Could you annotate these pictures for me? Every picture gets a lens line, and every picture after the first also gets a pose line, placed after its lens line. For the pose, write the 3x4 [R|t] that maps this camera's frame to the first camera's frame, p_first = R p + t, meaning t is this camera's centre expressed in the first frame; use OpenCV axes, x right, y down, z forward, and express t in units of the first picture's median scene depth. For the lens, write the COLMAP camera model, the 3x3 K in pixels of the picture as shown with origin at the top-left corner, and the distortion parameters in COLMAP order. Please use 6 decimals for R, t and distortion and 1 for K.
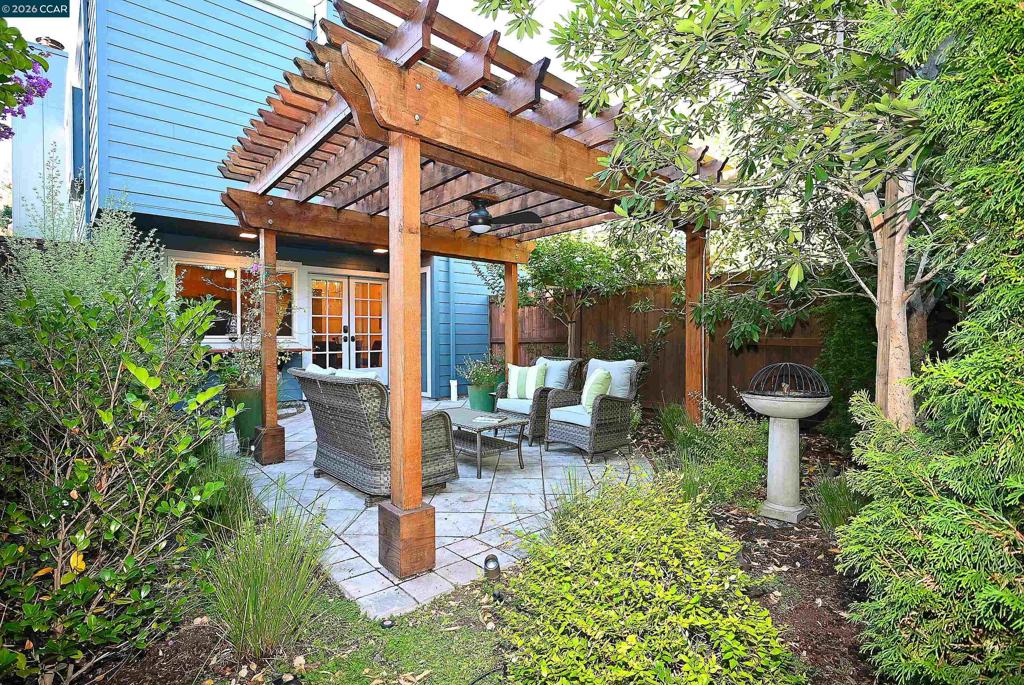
lens RADIAL K [[509.3, 0, 514.2], [0, 509.3, 343.7], [0, 0, 1]] dist [0.002409, 0.000192]
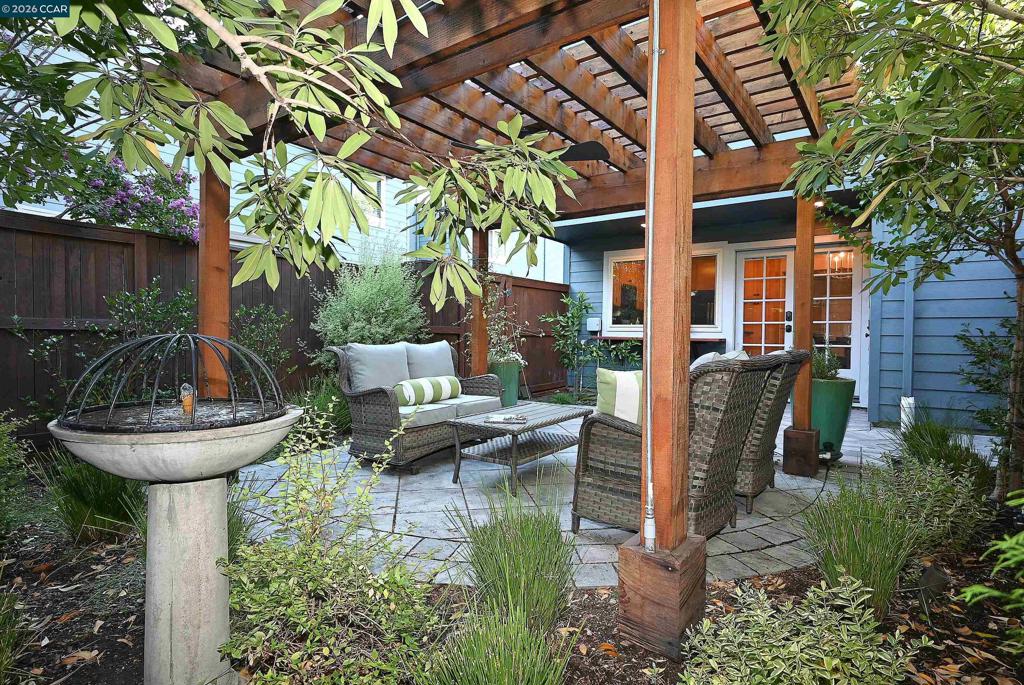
lens RADIAL K [[509.3, 0, 514.2], [0, 509.3, 343.7], [0, 0, 1]] dist [0.002409, 0.000192]
pose [[0.204992, 0.028992, -0.978334, 0.387229], [-0.011626, 0.999563, 0.027185, -0.001259], [0.978695, 0.005801, 0.205240, 0.437450]]
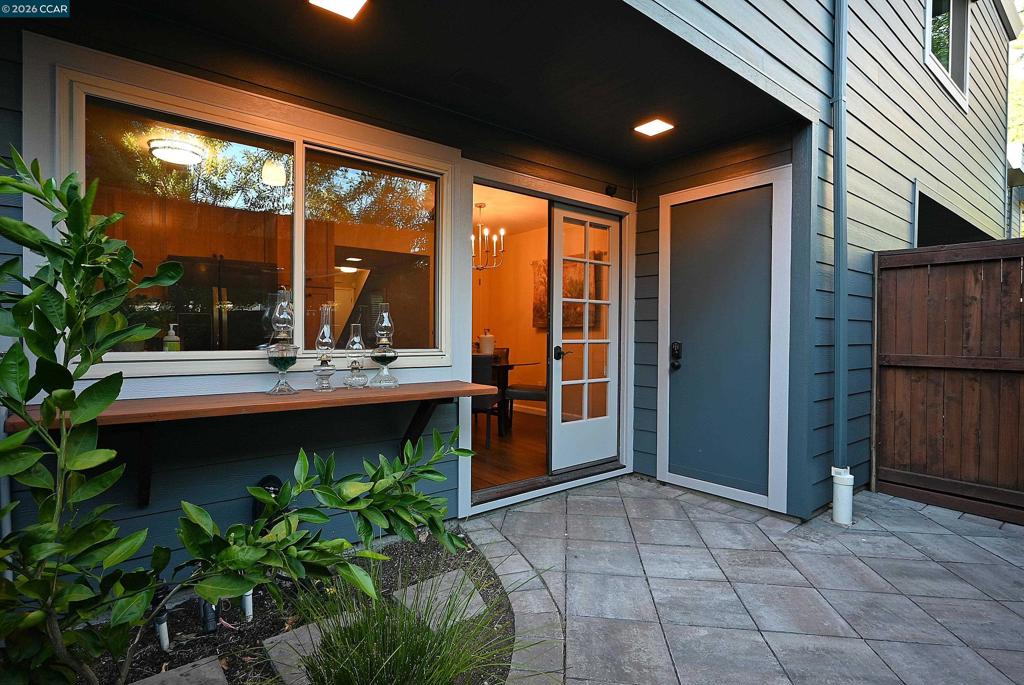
lens RADIAL K [[509.3, 0, 514.2], [0, 509.3, 343.7], [0, 0, 1]] dist [0.002409, 0.000192]
pose [[0.998480, 0.010761, -0.054046, -0.341925], [-0.010036, 0.999856, 0.013659, -0.023107], [0.054185, -0.013096, 0.998445, 0.605720]]
